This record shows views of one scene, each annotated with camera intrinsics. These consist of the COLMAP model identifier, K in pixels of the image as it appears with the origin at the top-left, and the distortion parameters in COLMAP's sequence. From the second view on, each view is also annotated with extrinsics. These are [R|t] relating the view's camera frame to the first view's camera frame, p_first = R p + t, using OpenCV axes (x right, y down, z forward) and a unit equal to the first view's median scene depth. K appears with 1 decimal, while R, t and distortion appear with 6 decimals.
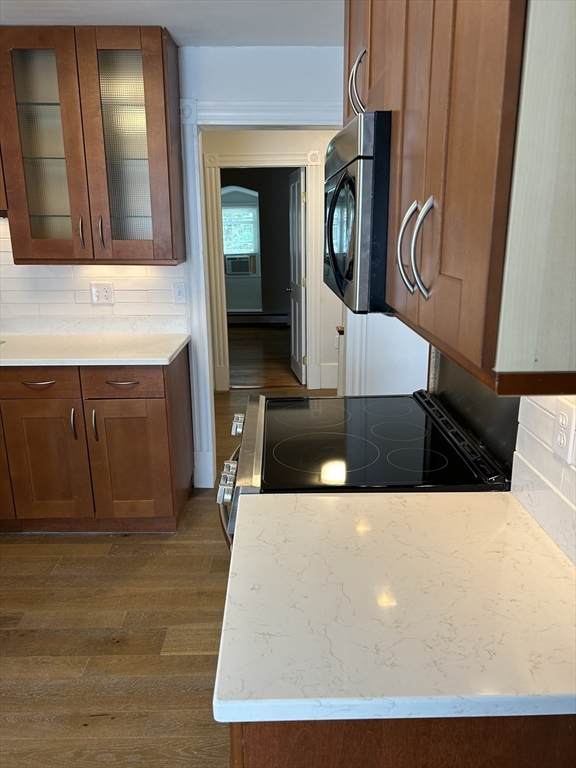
lens RADIAL K [[593.7, 0, 288.0], [0, 593.7, 384.0], [0, 0, 1]] dist [0.009907, 0.006796]
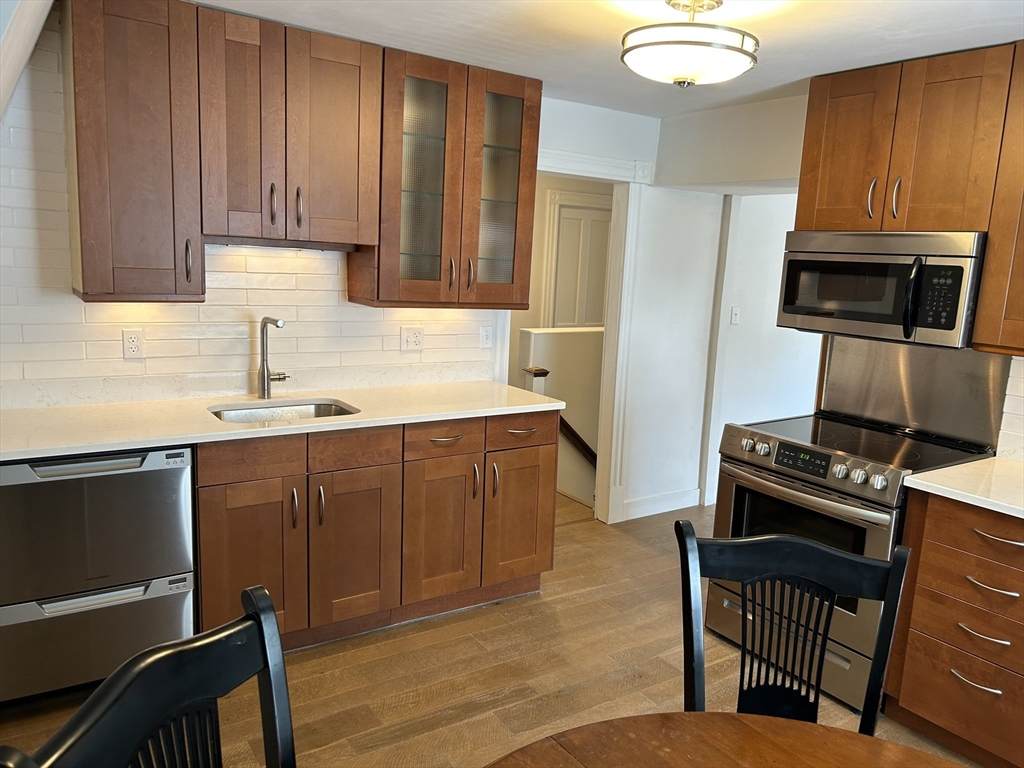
lens RADIAL K [[762.6, 0, 512.0], [0, 762.6, 384.0], [0, 0, 1]] dist [-0.001186, 0.000721]
pose [[0.840020, -0.045777, 0.540621, -0.866371], [0.098503, 0.992742, -0.068995, 0.006624], [-0.533539, 0.111210, 0.838432, -0.016166]]
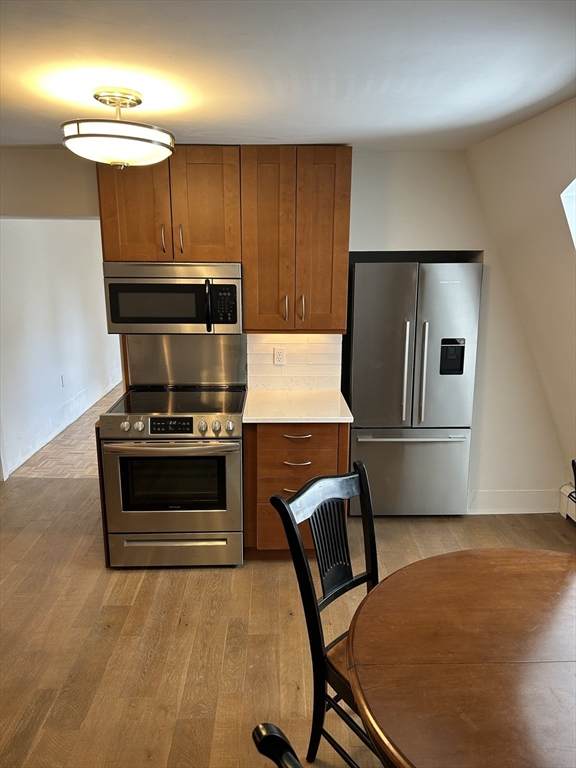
lens RADIAL K [[571.9, 0, 288.0], [0, 571.9, 384.0], [0, 0, 1]] dist [-0.001186, 0.000721]
pose [[-0.014347, -0.212099, 0.977143, -1.044277], [0.270643, 0.939941, 0.207998, -0.156090], [-0.962573, 0.267441, 0.043918, 0.330160]]
